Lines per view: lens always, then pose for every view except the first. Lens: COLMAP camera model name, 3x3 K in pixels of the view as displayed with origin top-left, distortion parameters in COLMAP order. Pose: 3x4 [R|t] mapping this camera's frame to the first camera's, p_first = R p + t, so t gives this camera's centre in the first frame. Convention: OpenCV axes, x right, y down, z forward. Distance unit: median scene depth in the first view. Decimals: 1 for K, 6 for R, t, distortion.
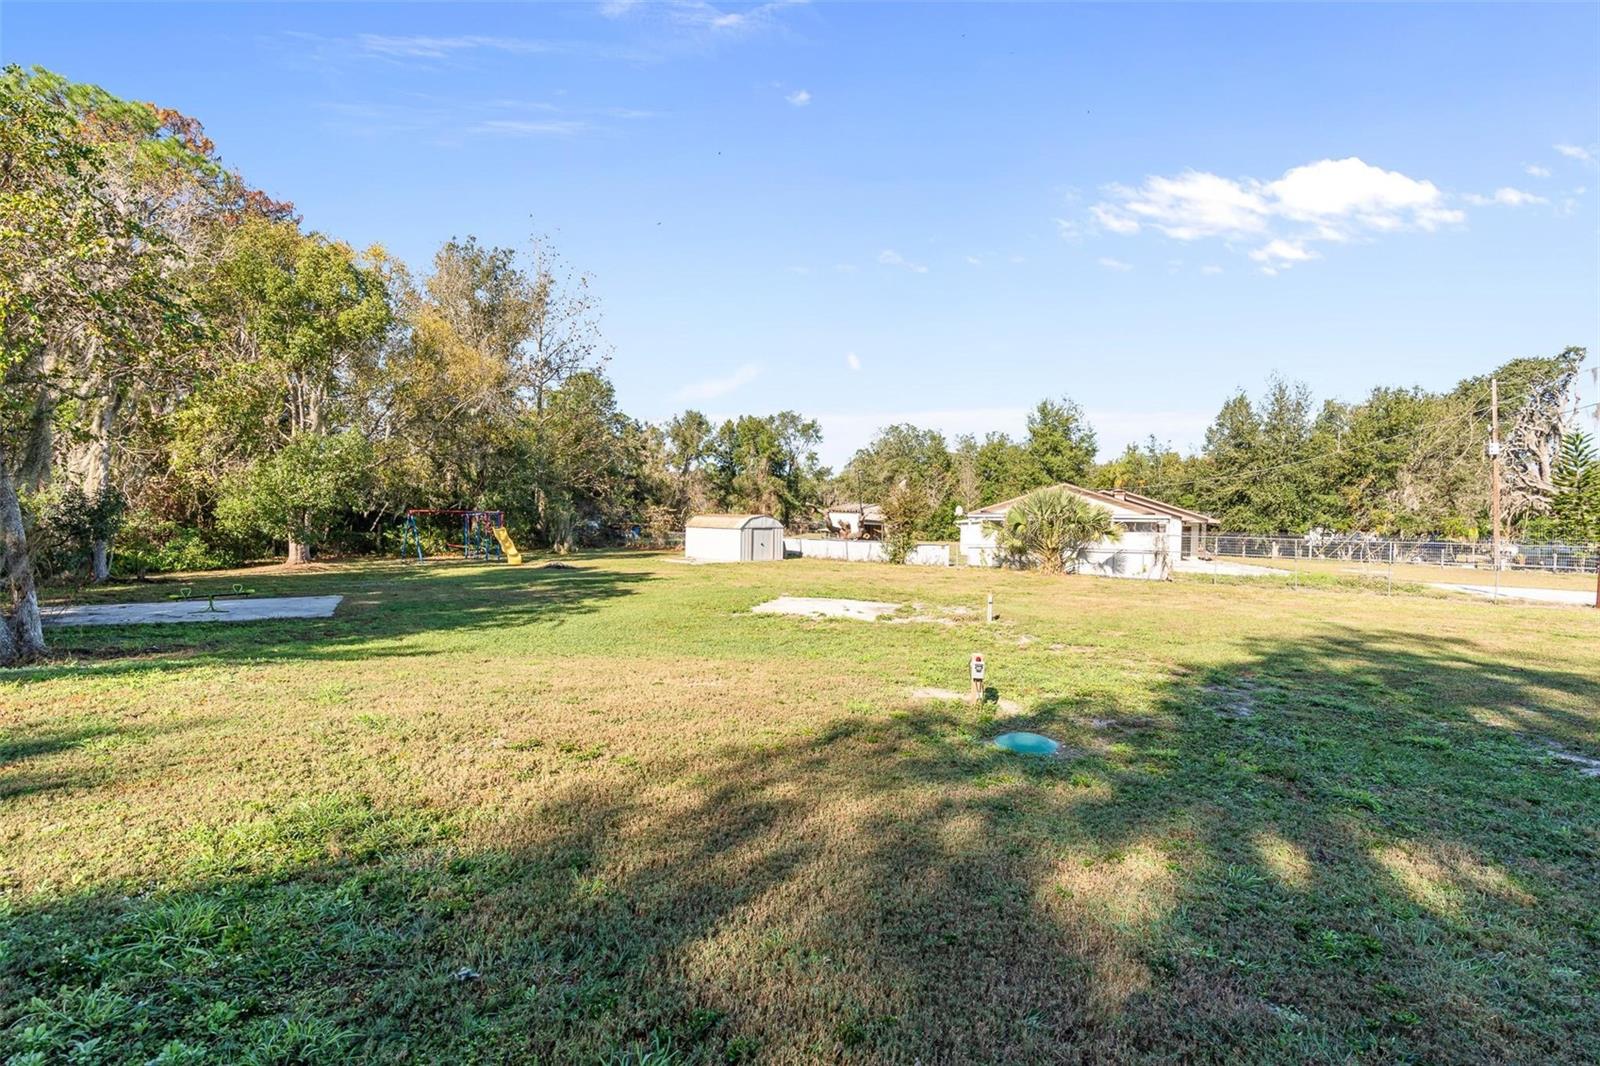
lens RADIAL K [[728.8, 0, 803.8], [0, 728.8, 541.1], [0, 0, 1]] dist [-0.026341, -0.000320]
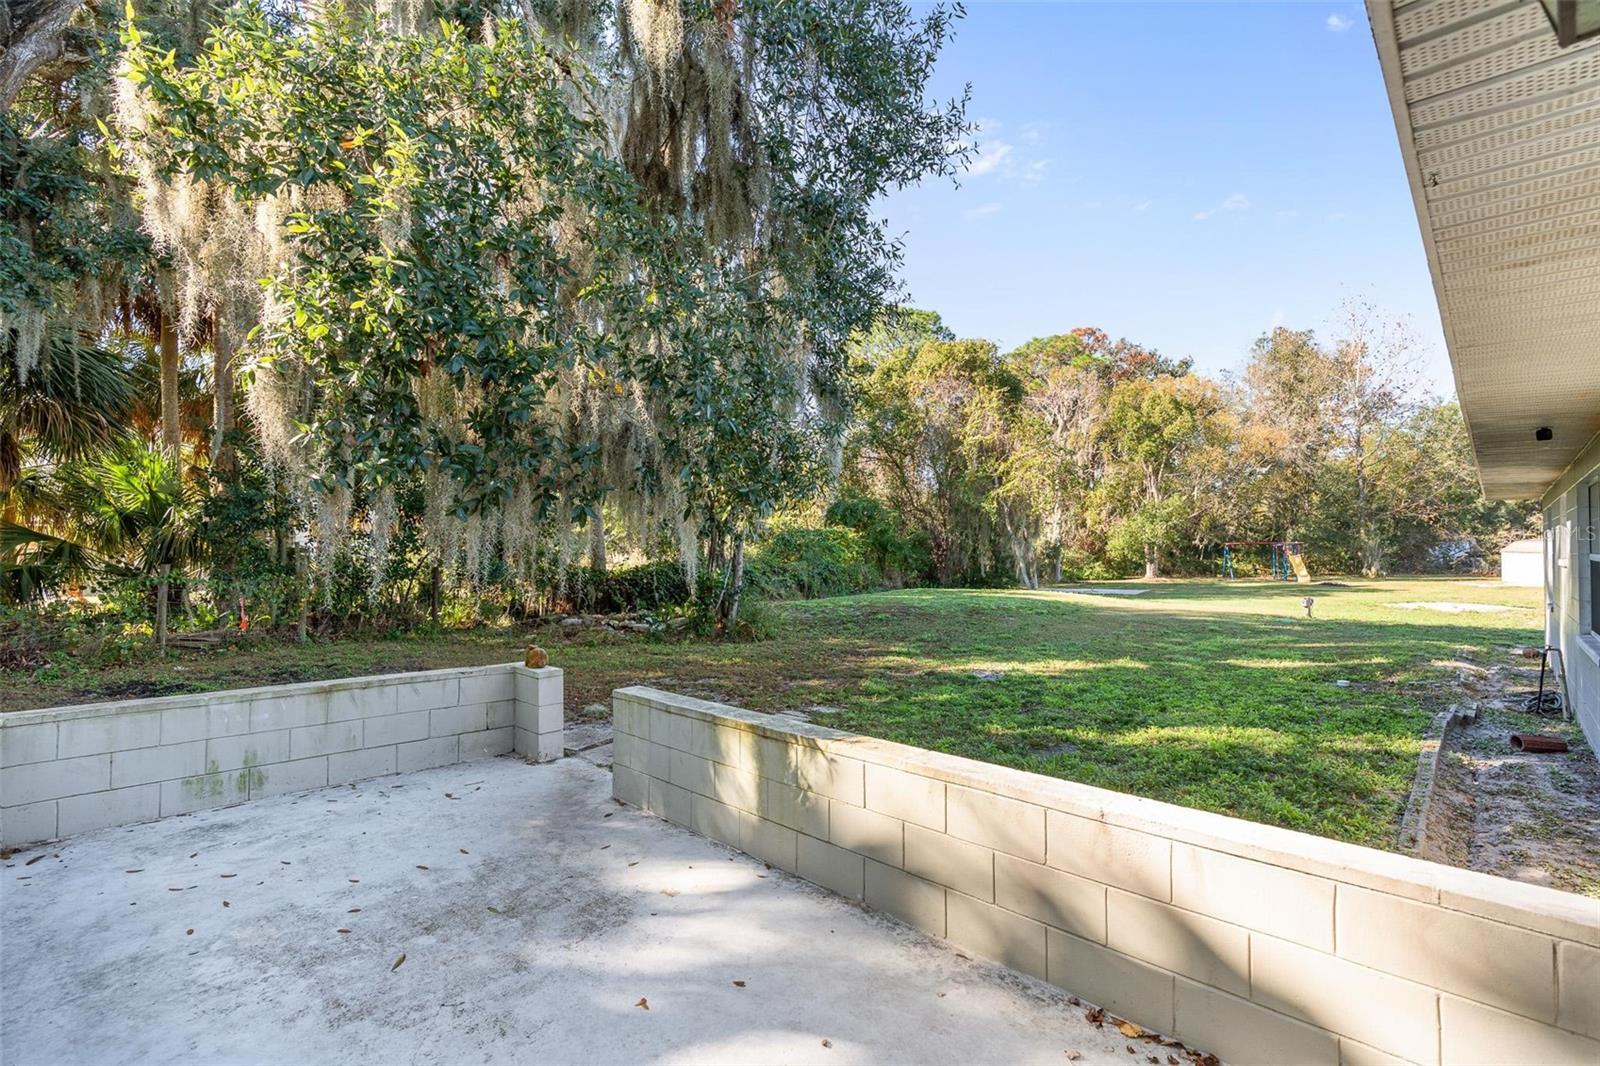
lens RADIAL K [[728.8, 0, 802.3], [0, 728.8, 545.3], [0, 0, 1]] dist [-0.026341, -0.000320]
pose [[0.436581, -0.022203, -0.899391, 0.504417], [-0.008734, 0.999544, -0.028914, 0.014150], [0.899623, 0.020479, 0.436188, -0.510402]]
